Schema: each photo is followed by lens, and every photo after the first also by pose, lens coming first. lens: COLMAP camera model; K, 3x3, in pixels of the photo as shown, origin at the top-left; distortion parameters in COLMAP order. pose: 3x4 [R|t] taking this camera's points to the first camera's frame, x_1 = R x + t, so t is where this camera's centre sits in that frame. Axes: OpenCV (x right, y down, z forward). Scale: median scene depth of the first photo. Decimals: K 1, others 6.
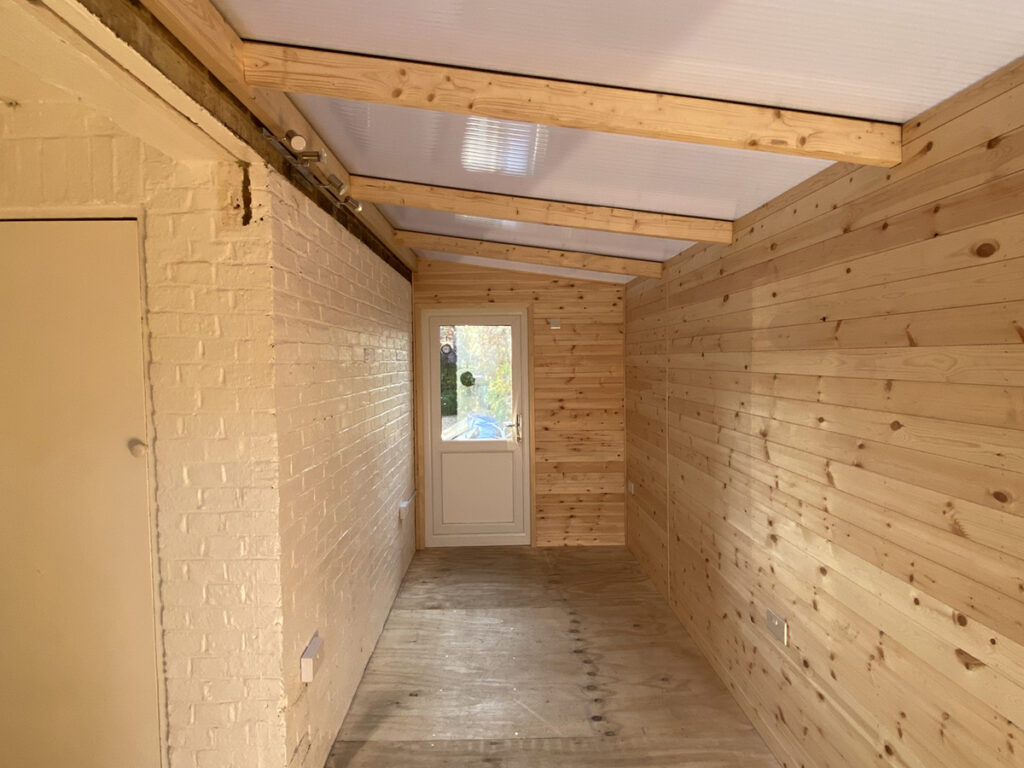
lens RADIAL K [[615.1, 0, 512.0], [0, 615.1, 384.0], [0, 0, 1]] dist [-0.001029, -0.000406]
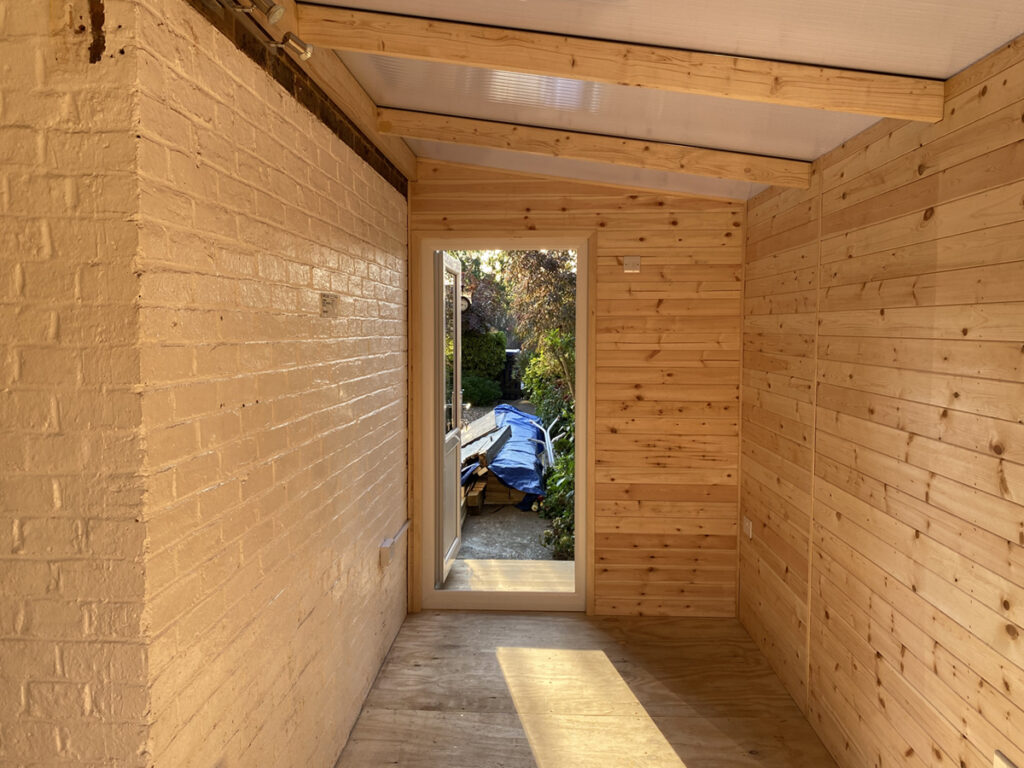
lens RADIAL K [[882.6, 0, 512.0], [0, 882.6, 384.0], [0, 0, 1]] dist [0.000298, -0.000881]
pose [[0.998043, 0.020544, -0.059069, 0.005551], [-0.019257, 0.999567, 0.022268, 0.009428], [0.059501, -0.021087, 0.998006, 0.122660]]
